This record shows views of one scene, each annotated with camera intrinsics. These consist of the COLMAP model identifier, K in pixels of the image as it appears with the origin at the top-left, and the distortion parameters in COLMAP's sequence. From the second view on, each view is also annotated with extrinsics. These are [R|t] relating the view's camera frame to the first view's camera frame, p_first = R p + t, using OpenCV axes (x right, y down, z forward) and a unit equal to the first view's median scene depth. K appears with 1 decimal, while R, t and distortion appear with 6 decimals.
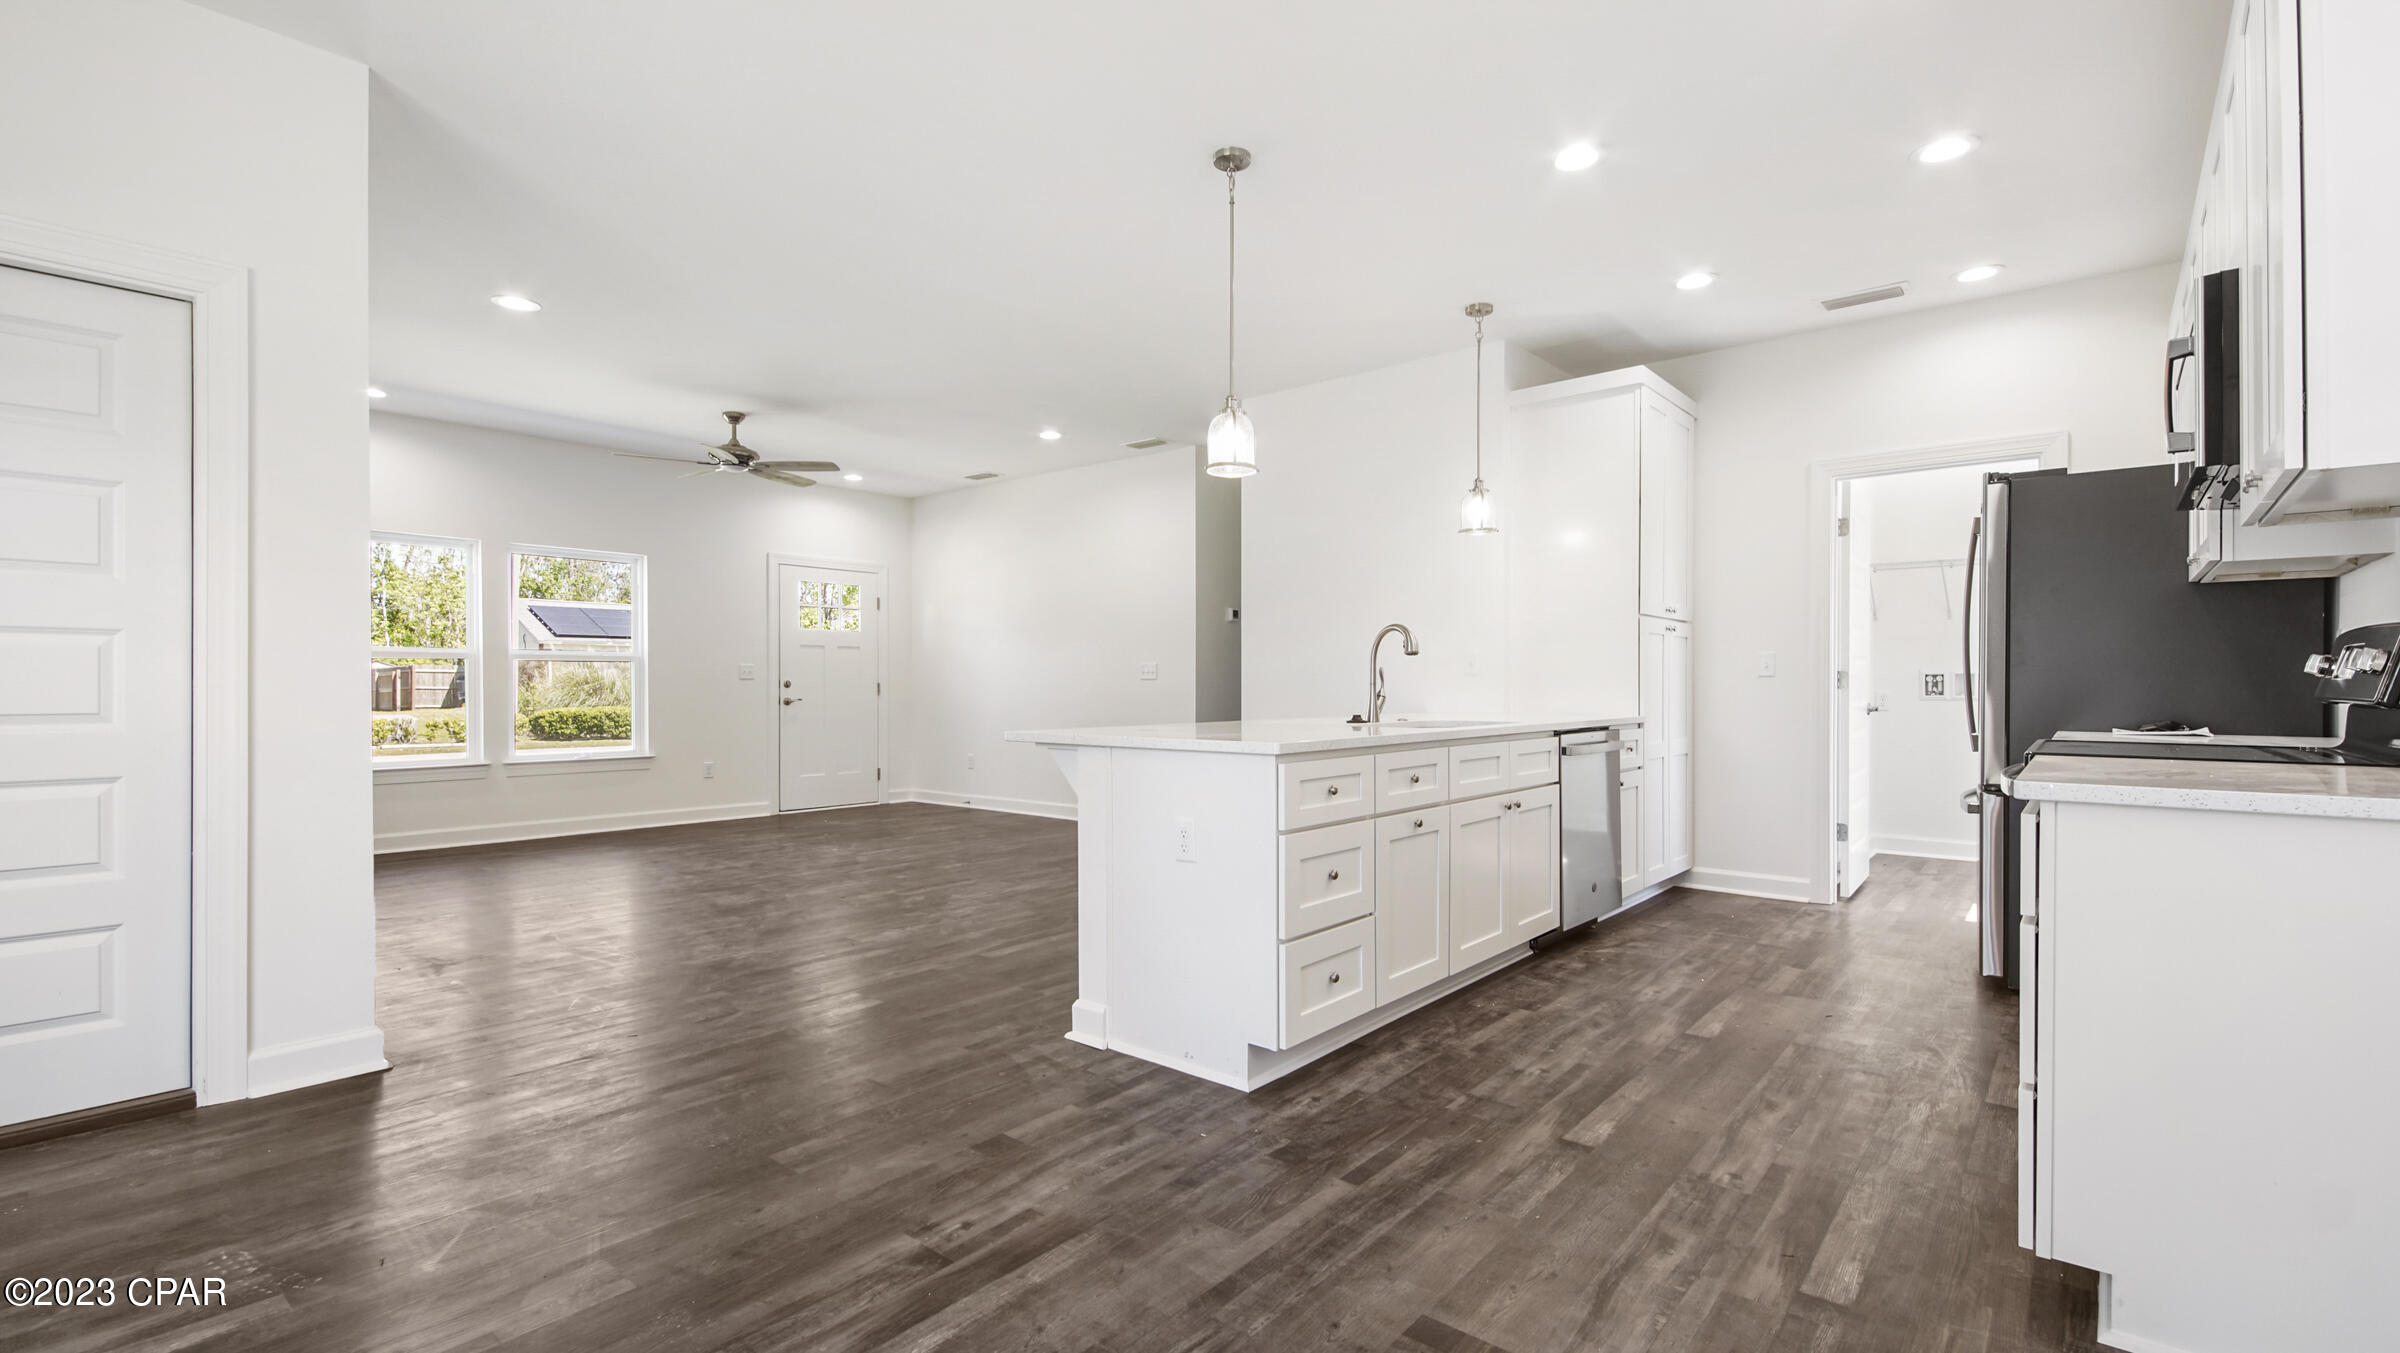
lens RADIAL K [[1056.4, 0, 1196.0], [0, 1056.4, 692.8], [0, 0, 1]] dist [0.023552, -0.002033]
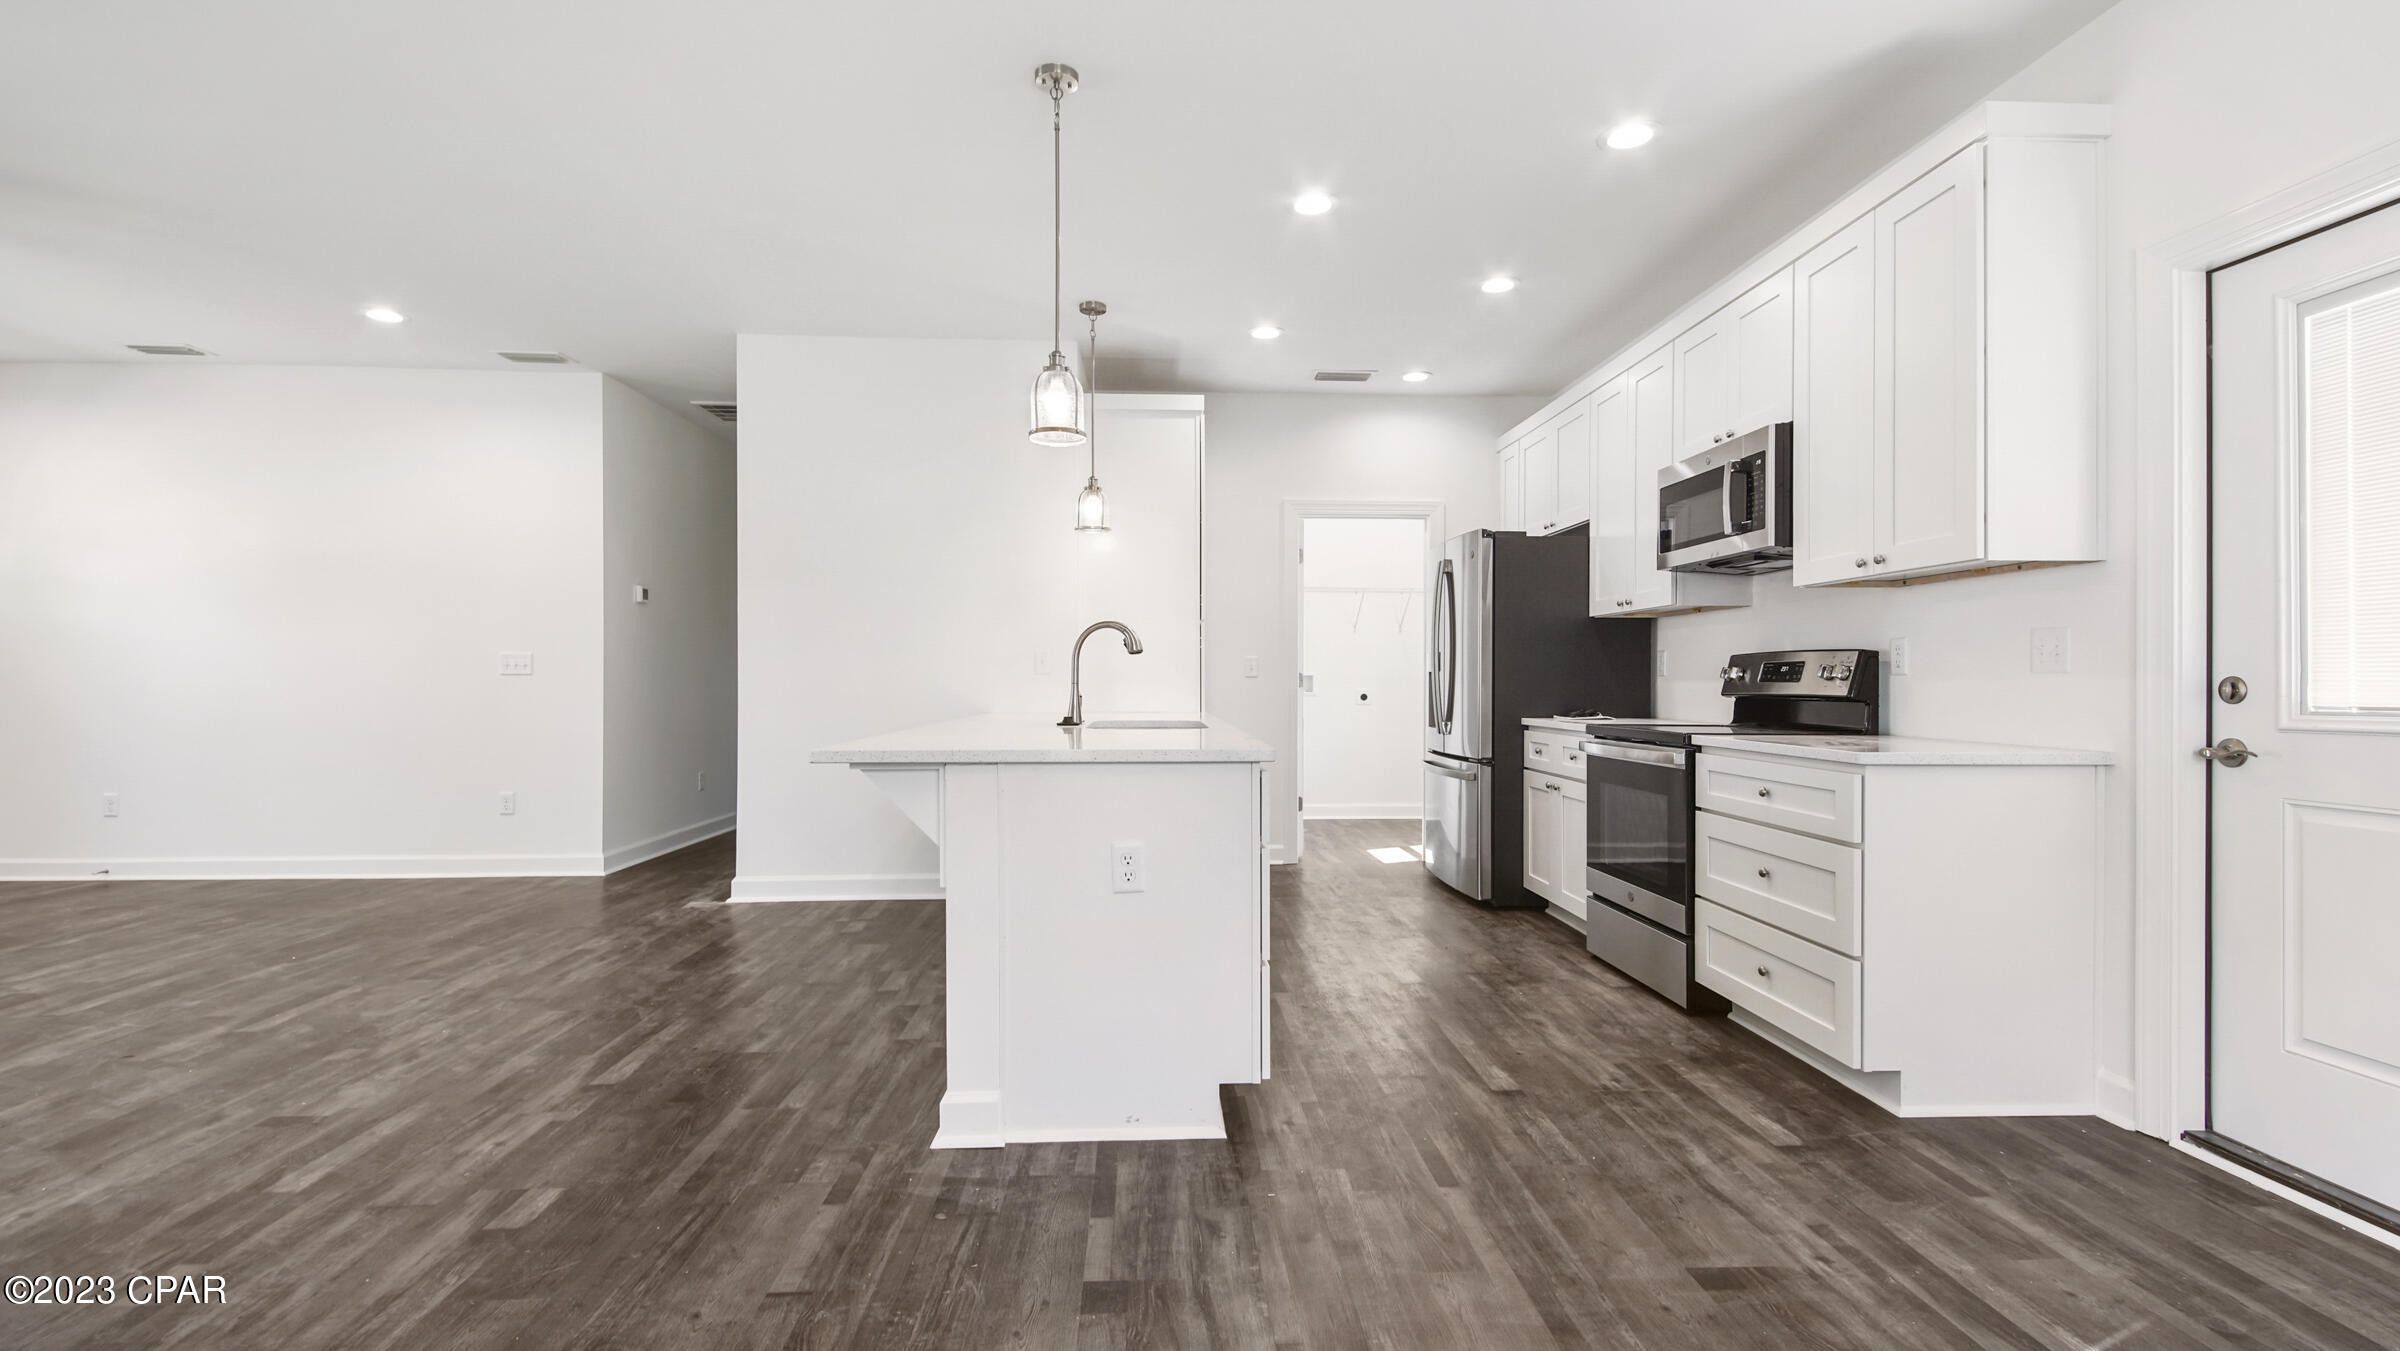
lens RADIAL K [[1056.4, 0, 1195.8], [0, 1056.4, 683.2], [0, 0, 1]] dist [0.023552, -0.002033]
pose [[0.727515, 0.001583, 0.686090, -0.417652], [0.002503, 0.999985, -0.004962, -0.003916], [-0.686088, 0.005327, 0.727499, 0.255138]]
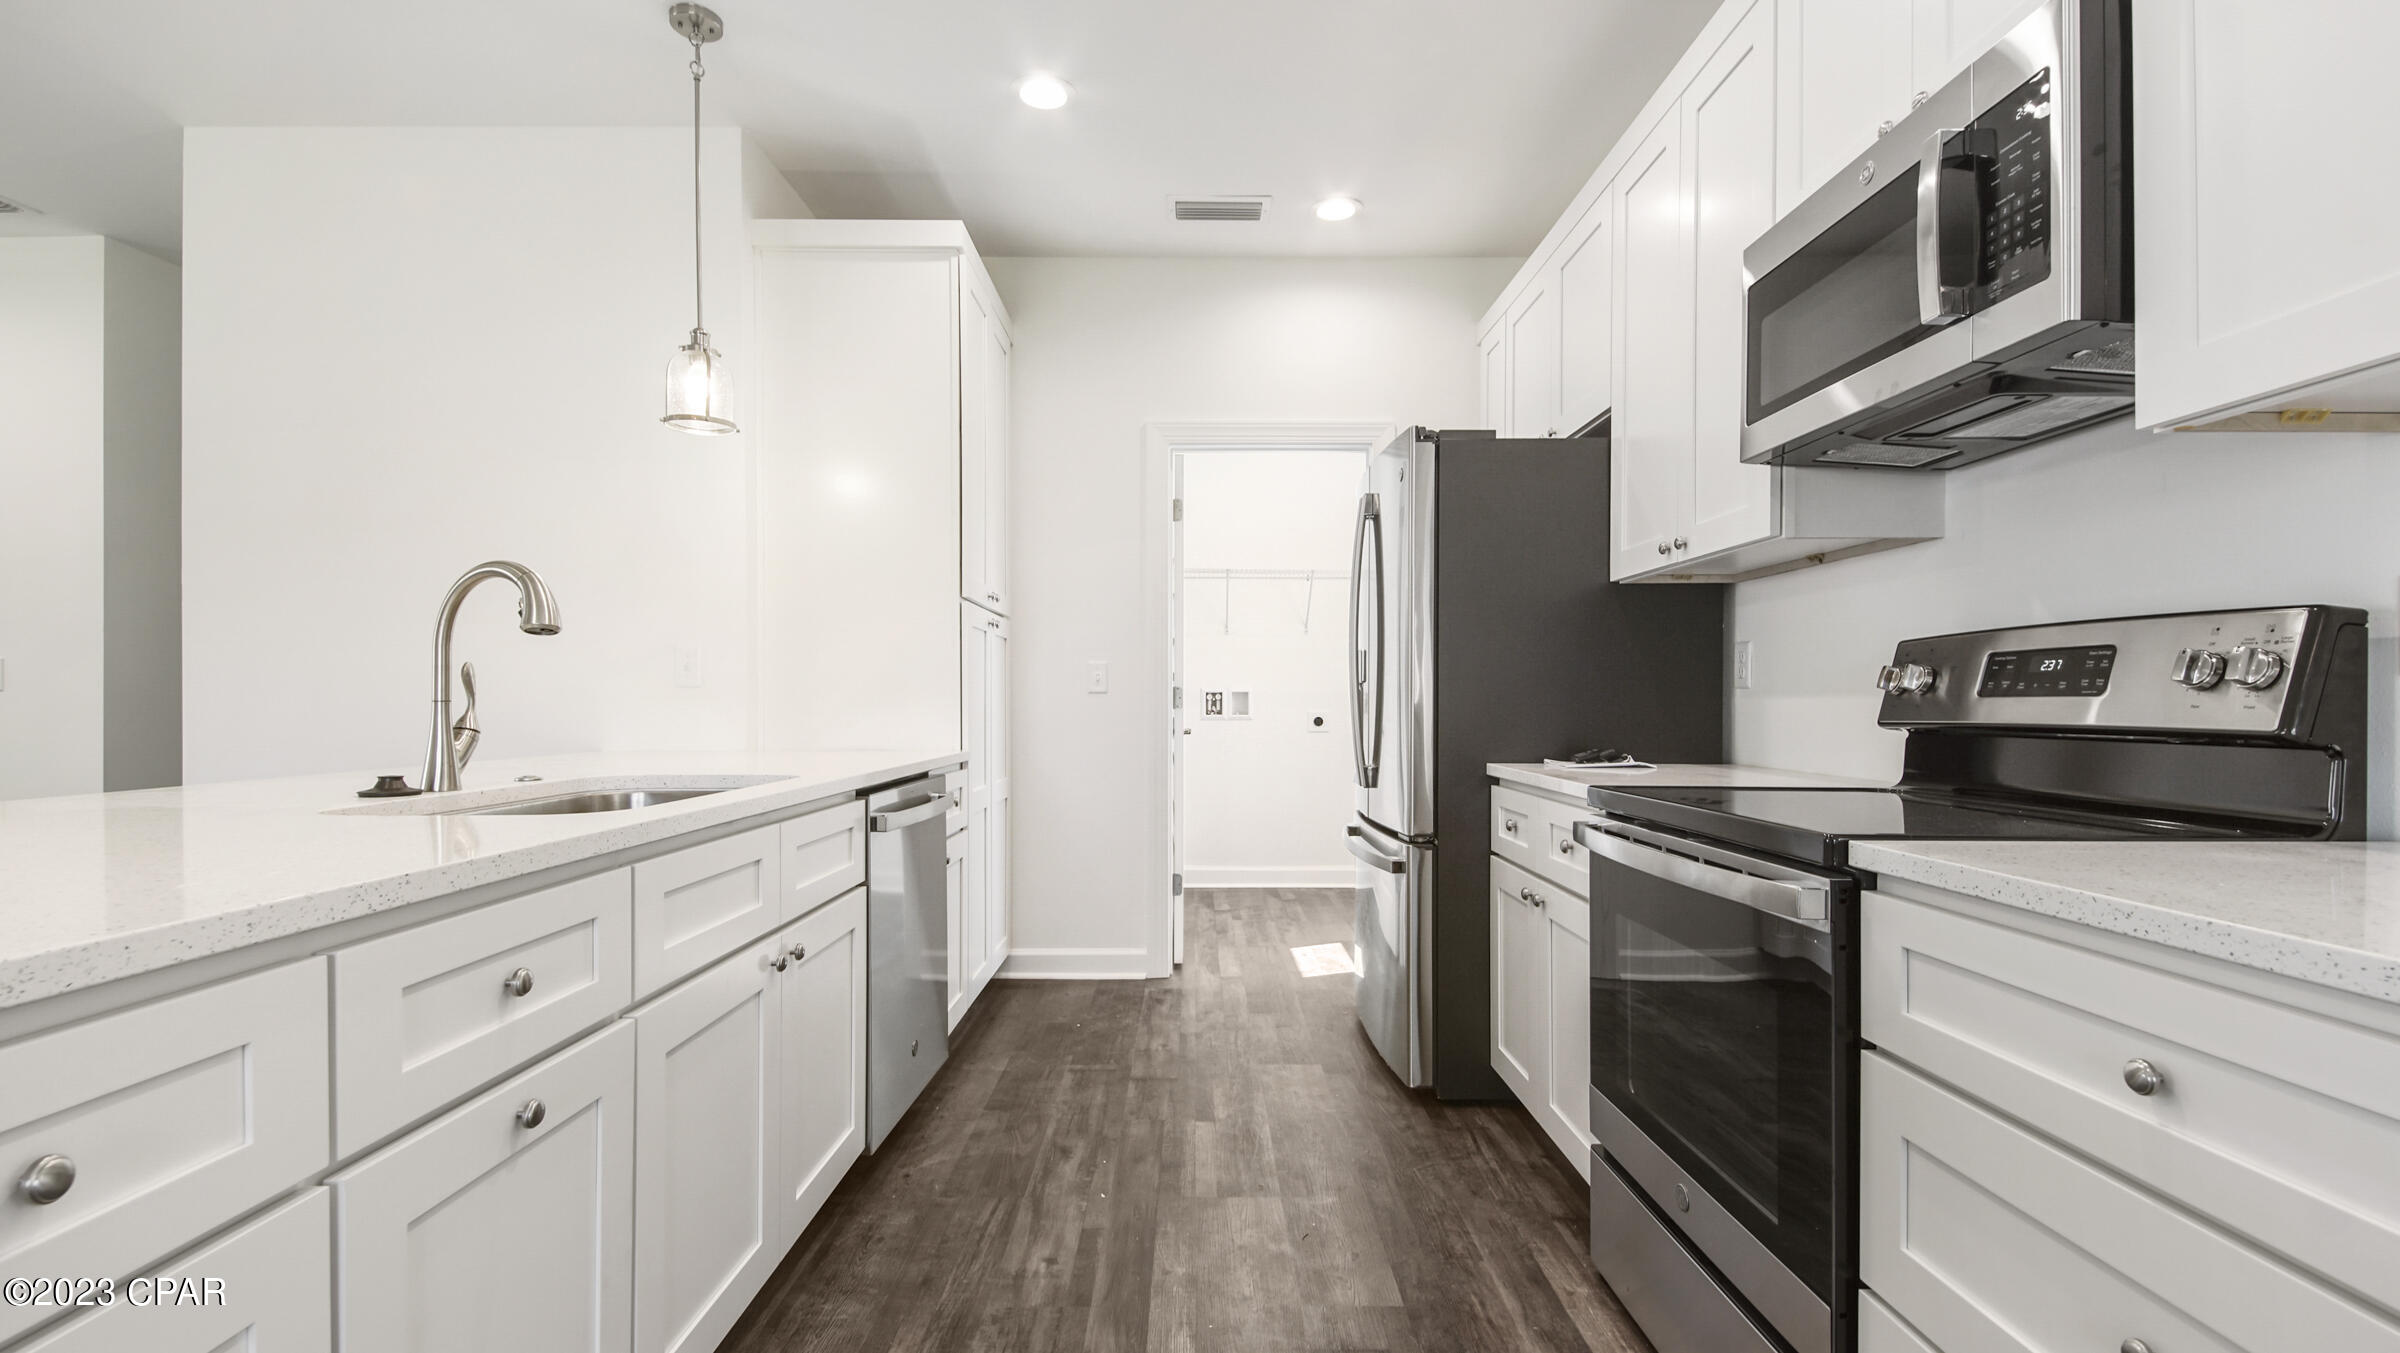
lens RADIAL K [[1056.4, 0, 1205.0], [0, 1056.4, 706.7], [0, 0, 1]] dist [0.023552, -0.002033]
pose [[0.755381, -0.001119, 0.655284, 0.123646], [0.003340, 0.999992, -0.002143, -0.004537], [-0.655277, 0.003807, 0.755379, 0.495556]]
